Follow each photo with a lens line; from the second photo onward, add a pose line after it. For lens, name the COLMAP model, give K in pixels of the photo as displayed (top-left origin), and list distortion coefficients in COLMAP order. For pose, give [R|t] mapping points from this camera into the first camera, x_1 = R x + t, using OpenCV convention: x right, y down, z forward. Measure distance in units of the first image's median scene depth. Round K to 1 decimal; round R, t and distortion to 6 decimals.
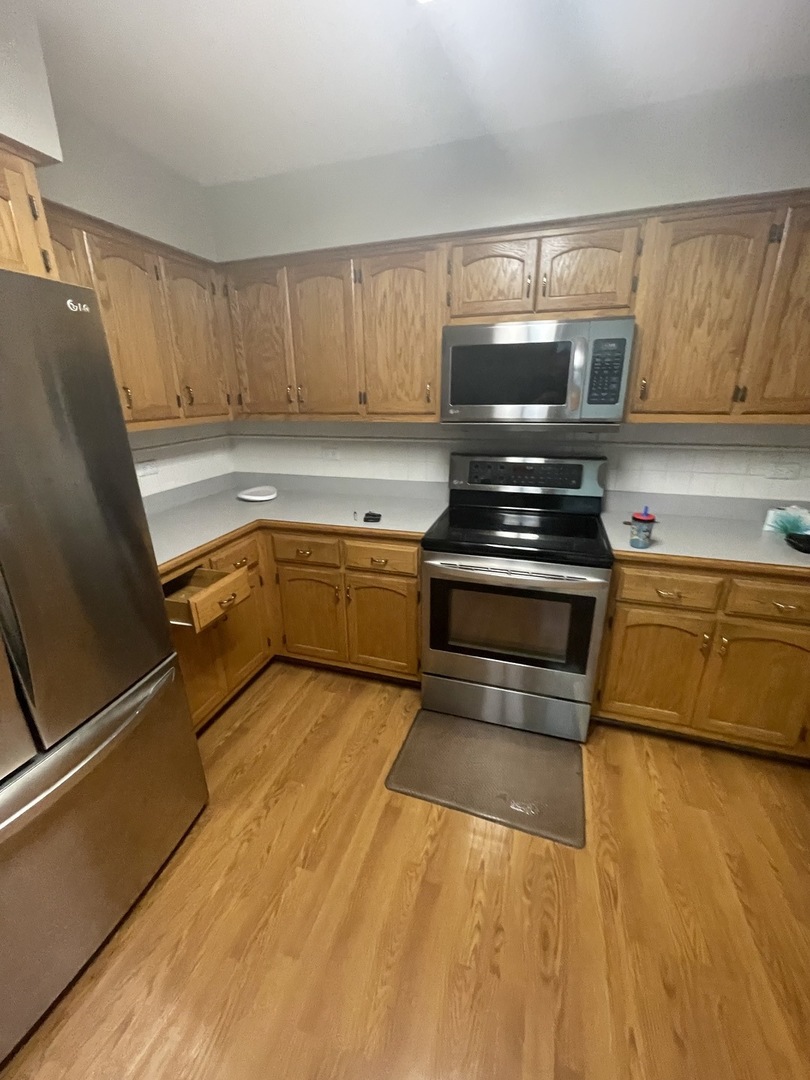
lens RADIAL K [[432.6, 0, 401.9], [0, 432.6, 533.9], [0, 0, 1]] dist [-0.000868, -0.000100]
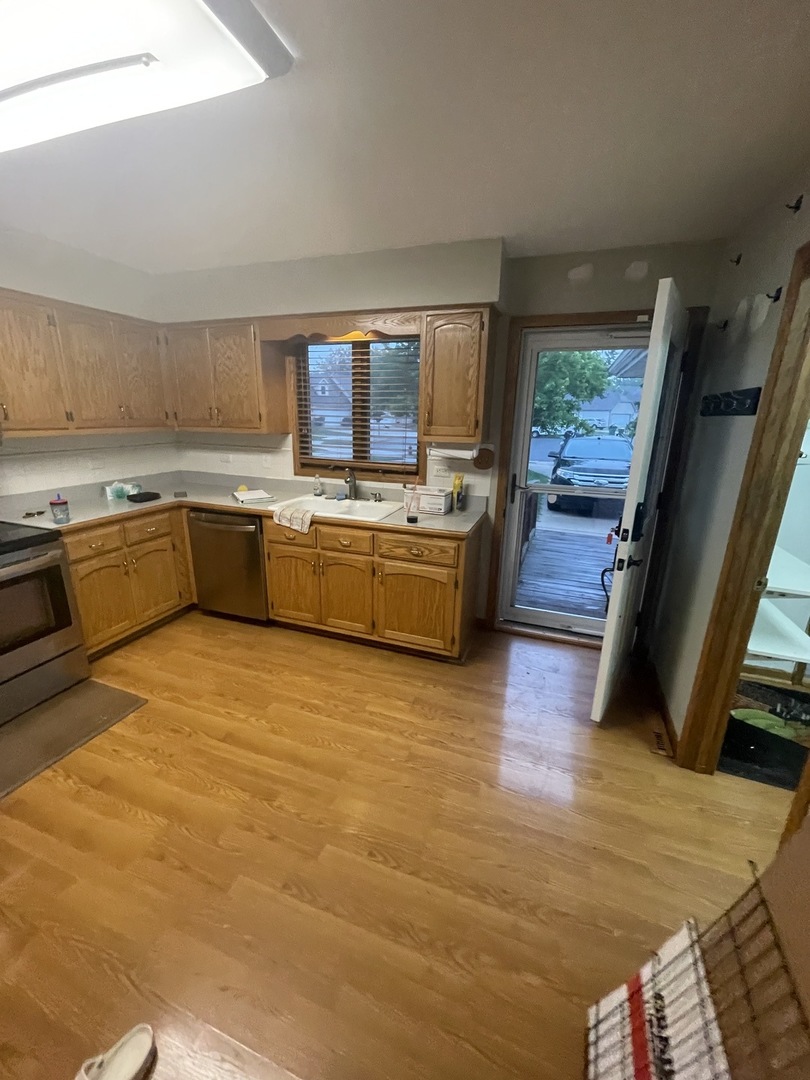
lens RADIAL K [[432.6, 0, 401.9], [0, 432.6, 539.3], [0, 0, 1]] dist [-0.000868, -0.000100]
pose [[0.024499, -0.270164, 0.962502, -0.817658], [0.299872, 0.920442, 0.250726, 0.057474], [-0.953665, 0.282485, 0.103565, -0.192199]]
